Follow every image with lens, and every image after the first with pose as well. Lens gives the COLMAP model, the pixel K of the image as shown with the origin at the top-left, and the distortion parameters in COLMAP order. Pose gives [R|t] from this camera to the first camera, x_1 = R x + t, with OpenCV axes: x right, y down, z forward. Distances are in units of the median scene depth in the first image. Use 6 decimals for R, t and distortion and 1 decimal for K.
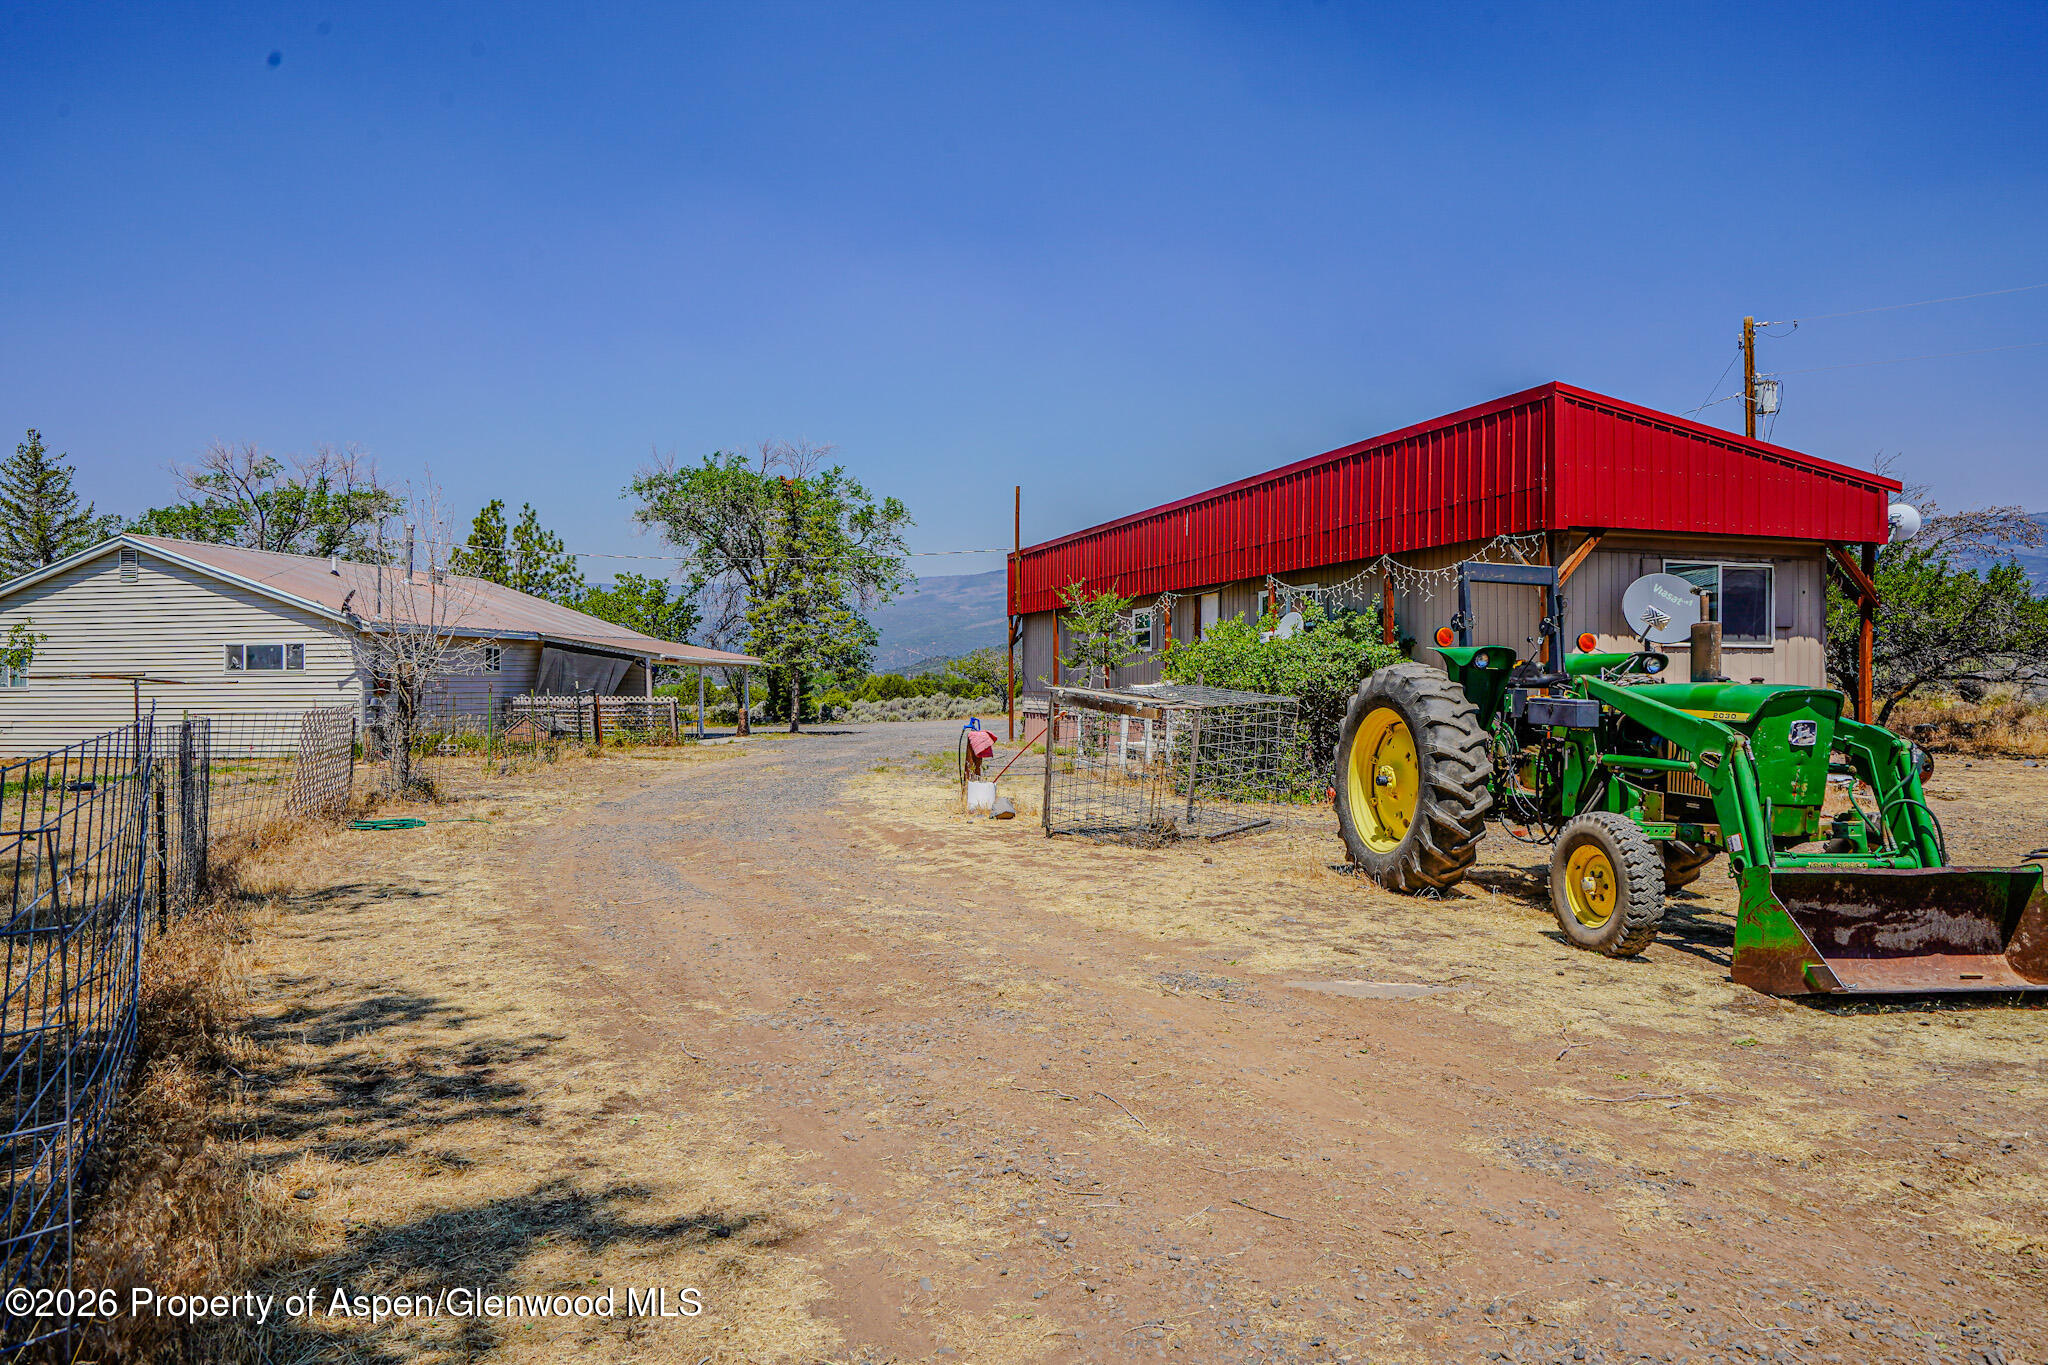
lens RADIAL K [[1321.7, 0, 1026.8], [0, 1321.7, 675.3], [0, 0, 1]] dist [0.009611, 0.004338]
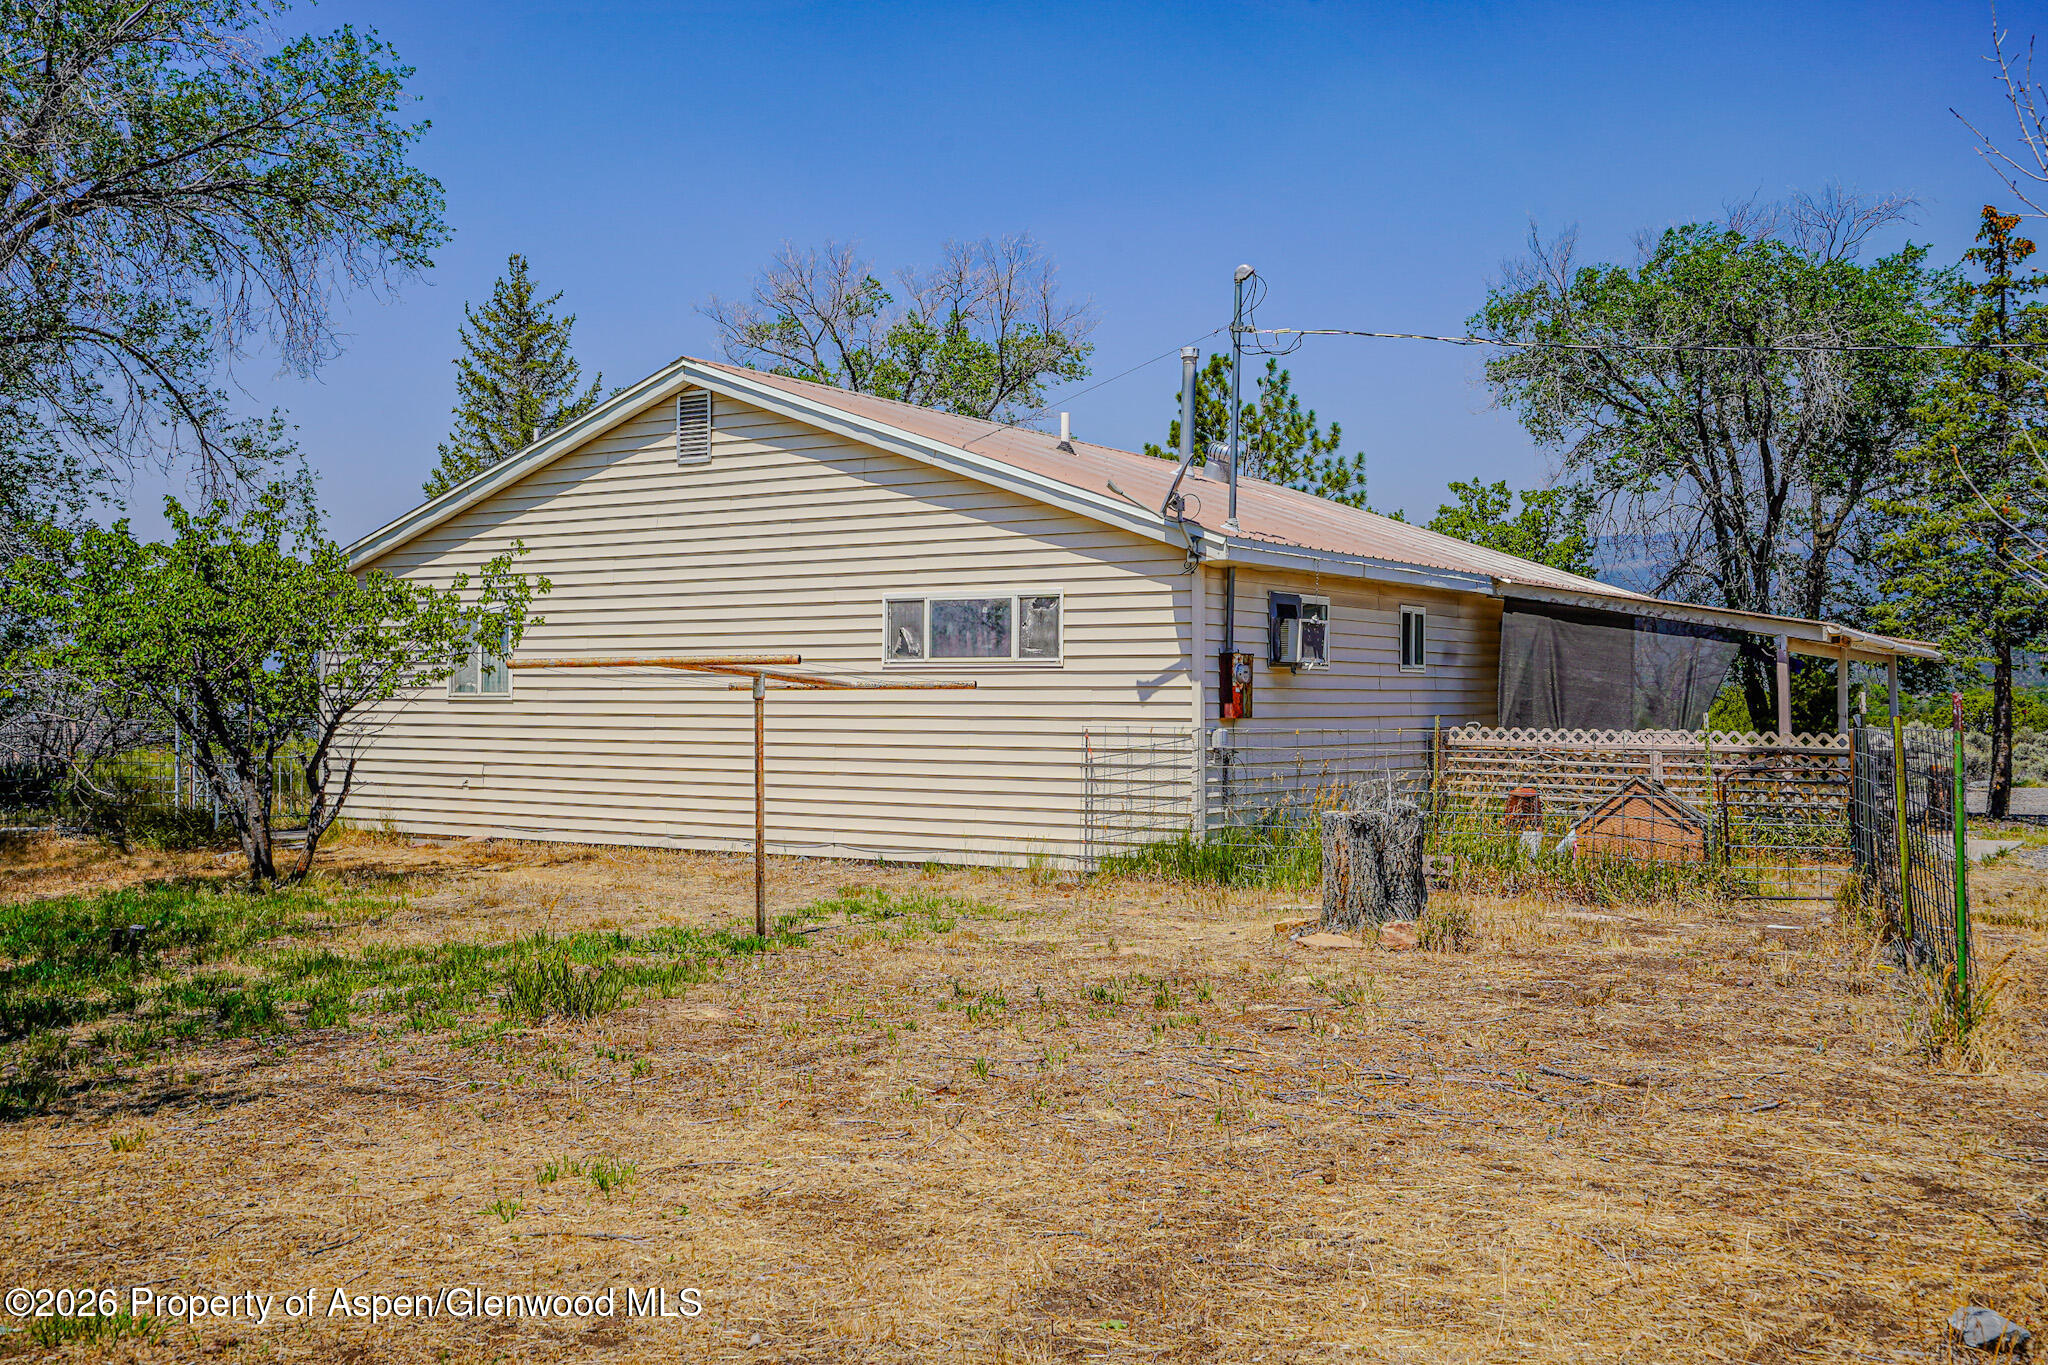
lens RADIAL K [[2052.4, 0, 1022.8], [0, 2052.4, 685.4], [0, 0, 1]] dist [-0.000365, 0.000000]
pose [[0.923709, 0.009756, -0.382971, -0.260580], [-0.010353, 0.999946, 0.000501, 0.003549], [0.382955, 0.003502, 0.923760, 0.339742]]
